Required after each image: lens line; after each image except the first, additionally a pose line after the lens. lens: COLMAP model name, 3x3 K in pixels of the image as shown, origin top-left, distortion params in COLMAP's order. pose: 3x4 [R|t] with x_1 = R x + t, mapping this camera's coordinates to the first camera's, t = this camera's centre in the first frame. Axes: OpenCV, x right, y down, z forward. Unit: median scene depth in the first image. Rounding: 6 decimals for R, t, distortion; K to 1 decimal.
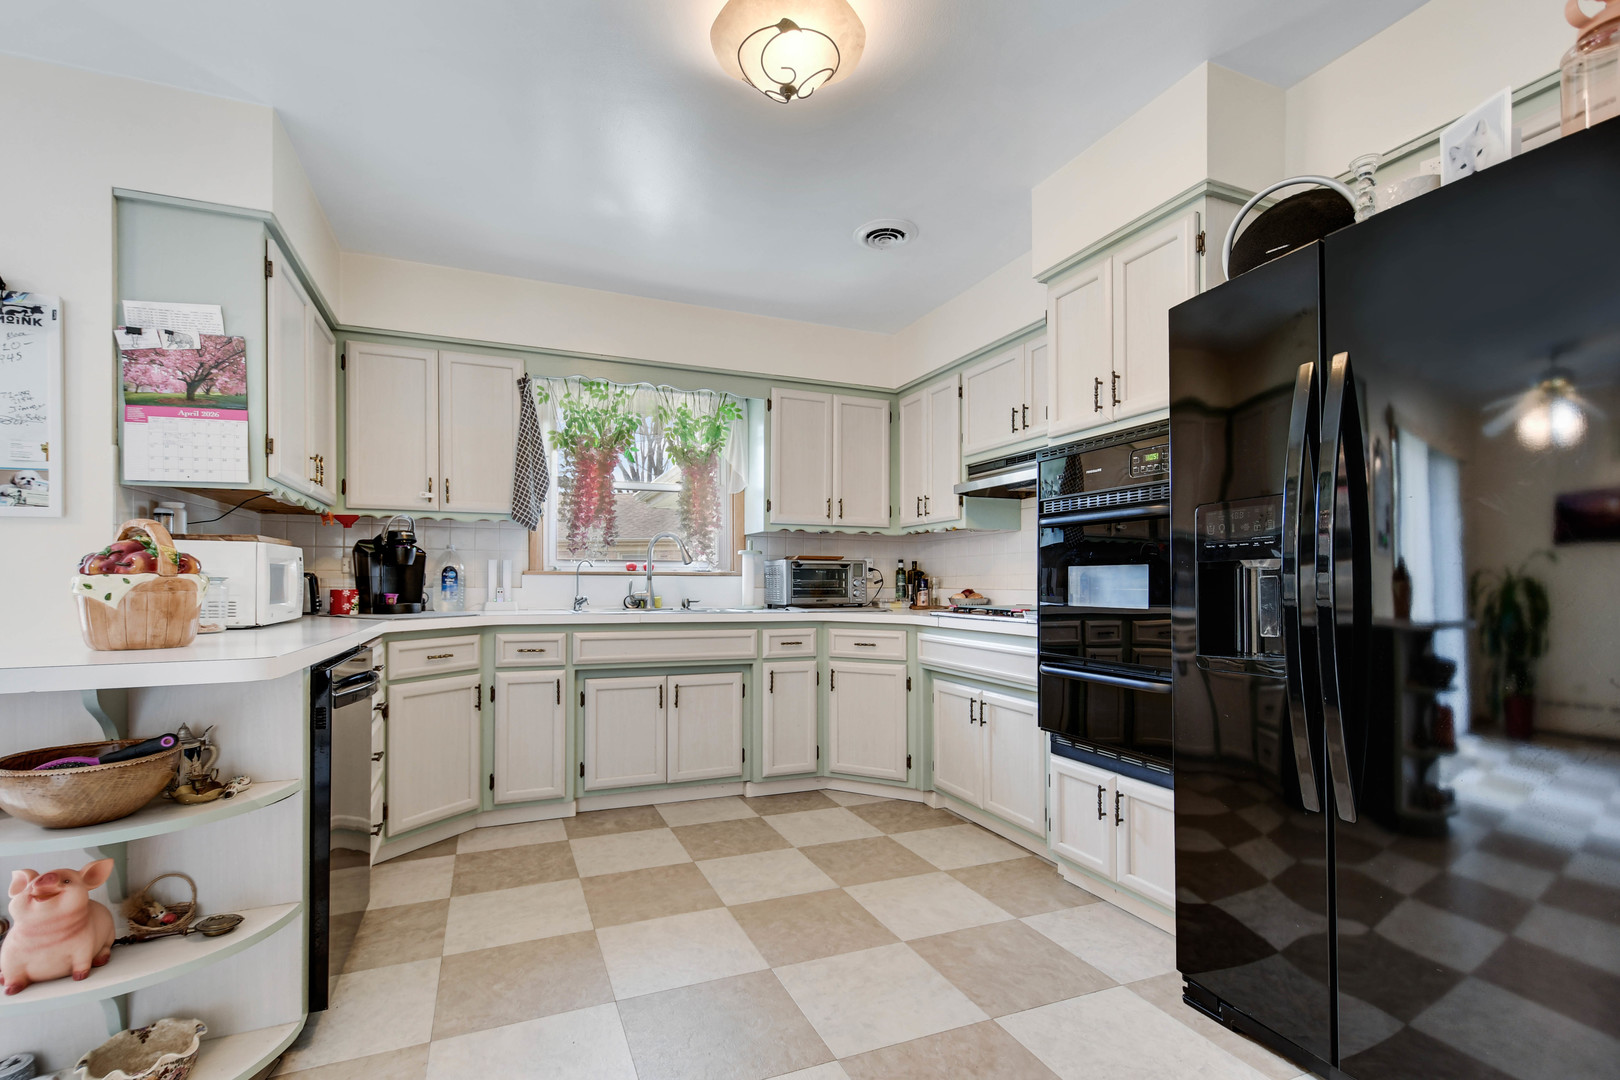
lens RADIAL K [[731.9, 0, 778.9], [0, 731.9, 579.5], [0, 0, 1]] dist [0.002025, -0.000257]
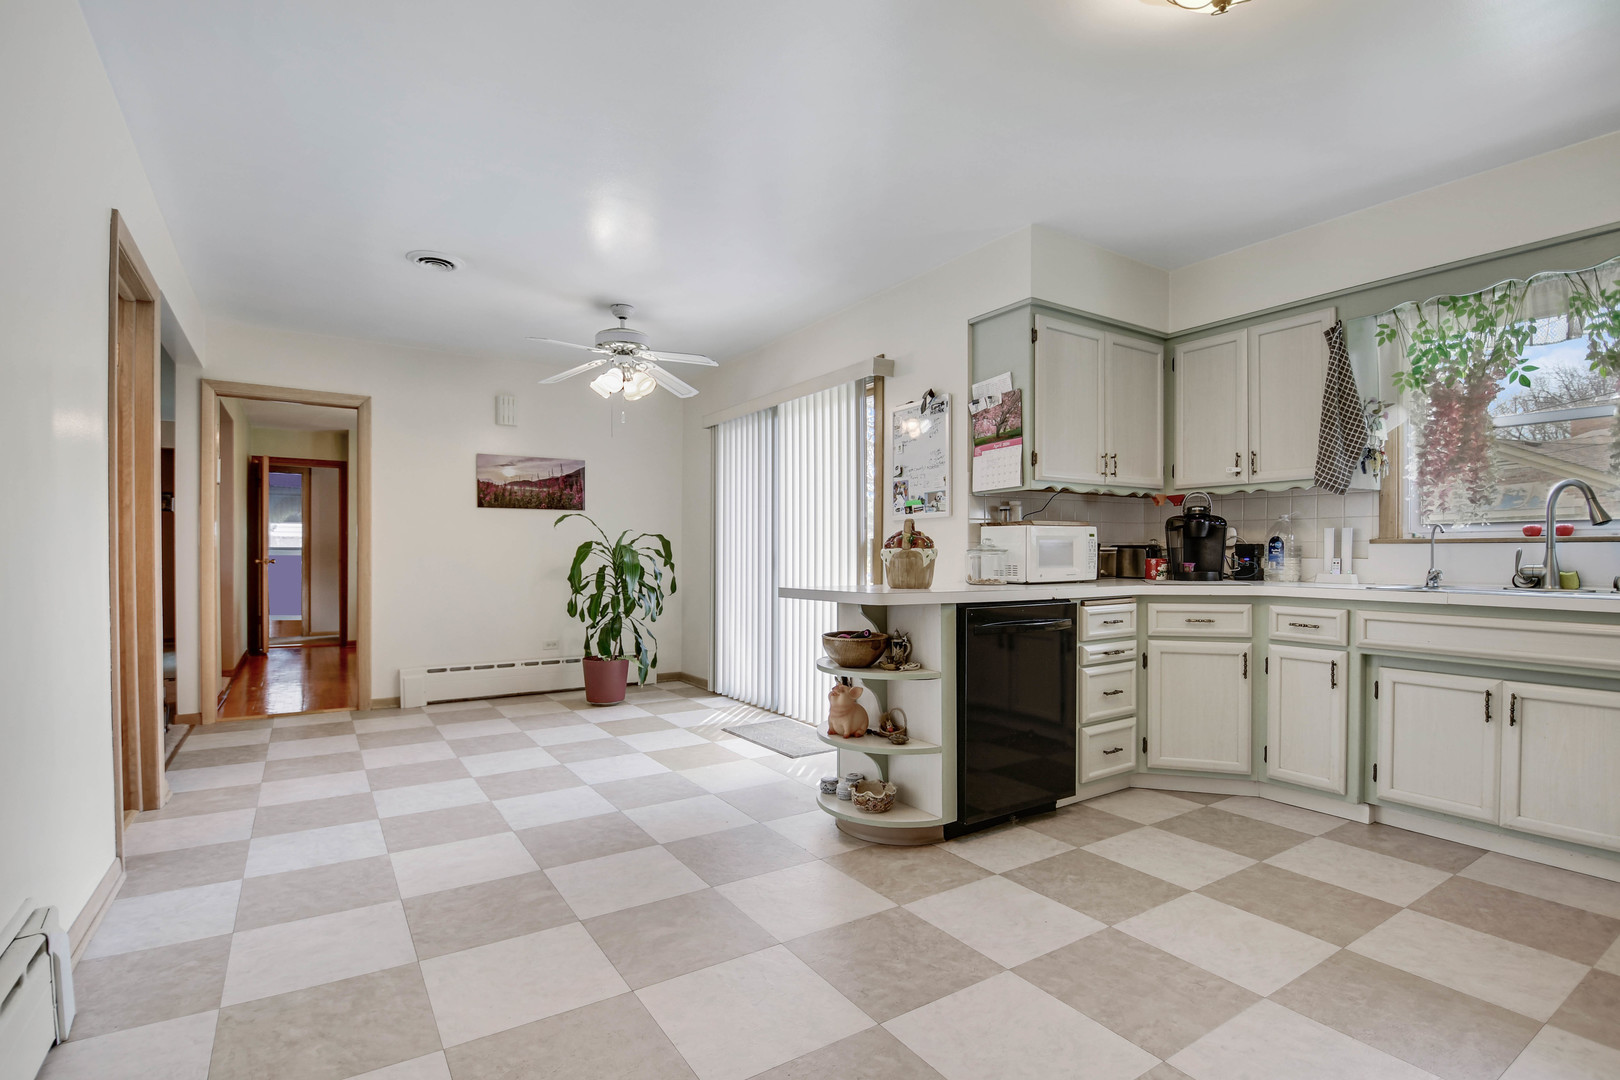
lens RADIAL K [[732.1, 0, 787.5], [0, 732.1, 556.5], [0, 0, 1]] dist [0.016545, -0.024581]
pose [[0.187597, 0.003094, -0.982241, 0.447280], [0.004540, 0.999982, 0.004017, 0.002345], [0.982236, -0.005213, 0.187579, 0.175399]]
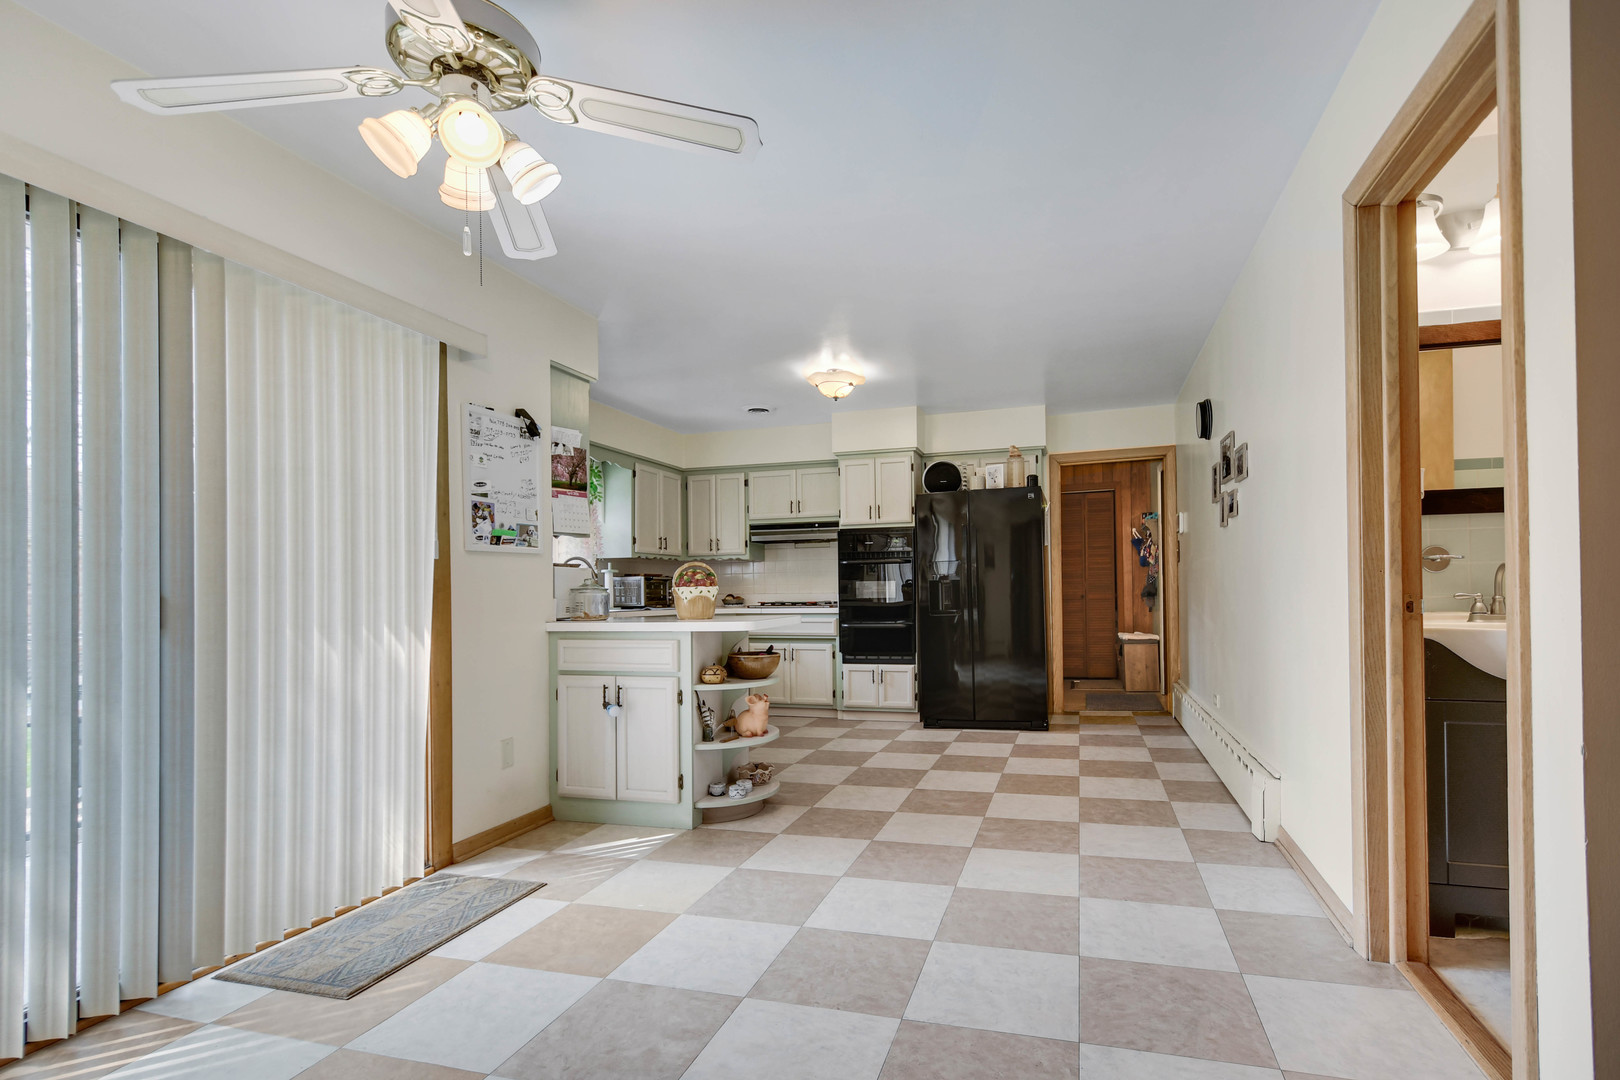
lens RADIAL K [[843.5, 0, 842.1], [0, 843.5, 579.2], [0, 0, 1]] dist [0.019177, -0.000216]
pose [[0.614086, 0.000478, 0.789239, -1.337780], [0.011623, 0.999886, -0.009649, 0.000780], [-0.789153, 0.015099, 0.614011, -0.481696]]
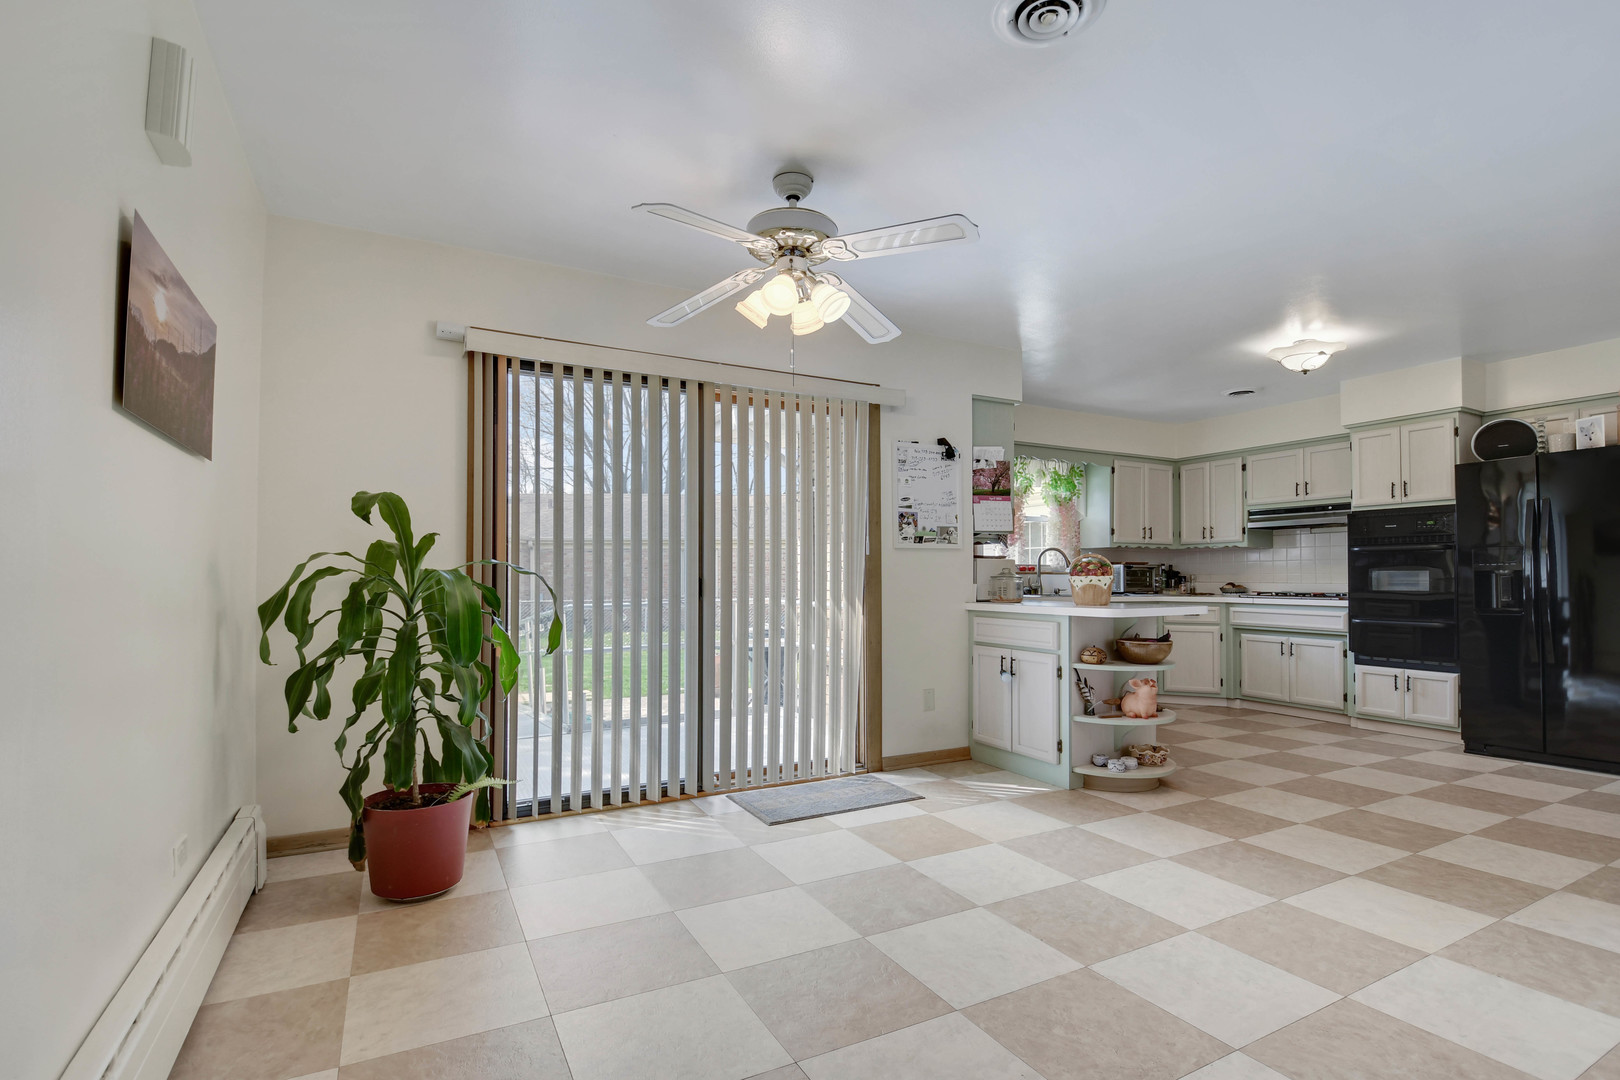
lens RADIAL K [[757.8, 0, 749.0], [0, 757.8, 565.0], [0, 0, 1]] dist [0.022865, -0.018623]
pose [[0.997802, 0.001055, 0.066259, -1.118041], [-0.000178, 0.999912, -0.013249, -0.004360], [-0.066267, 0.013208, 0.997715, -0.767139]]
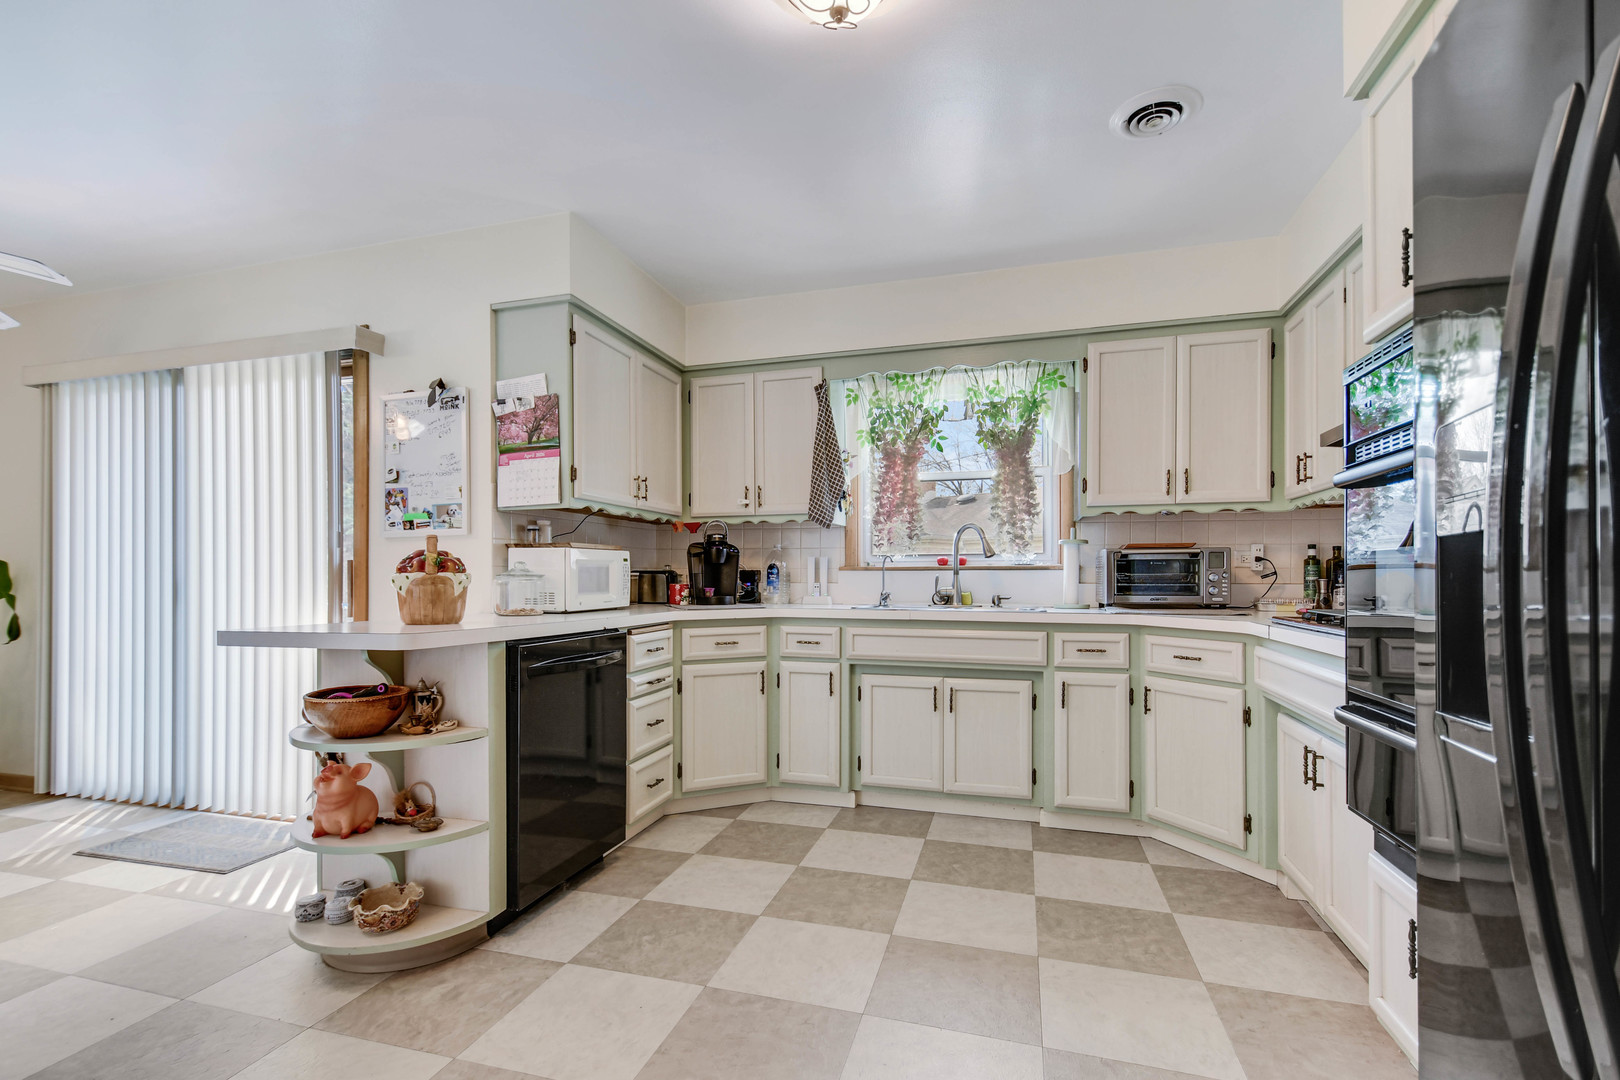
lens RADIAL K [[727.9, 0, 783.8], [0, 727.9, 579.4], [0, 0, 1]] dist [0.008946, -0.000240]
pose [[0.778871, -0.001792, -0.627182, 0.287281], [0.005288, 0.999979, 0.003710, 0.002157], [0.627162, -0.006207, 0.778864, 0.157781]]
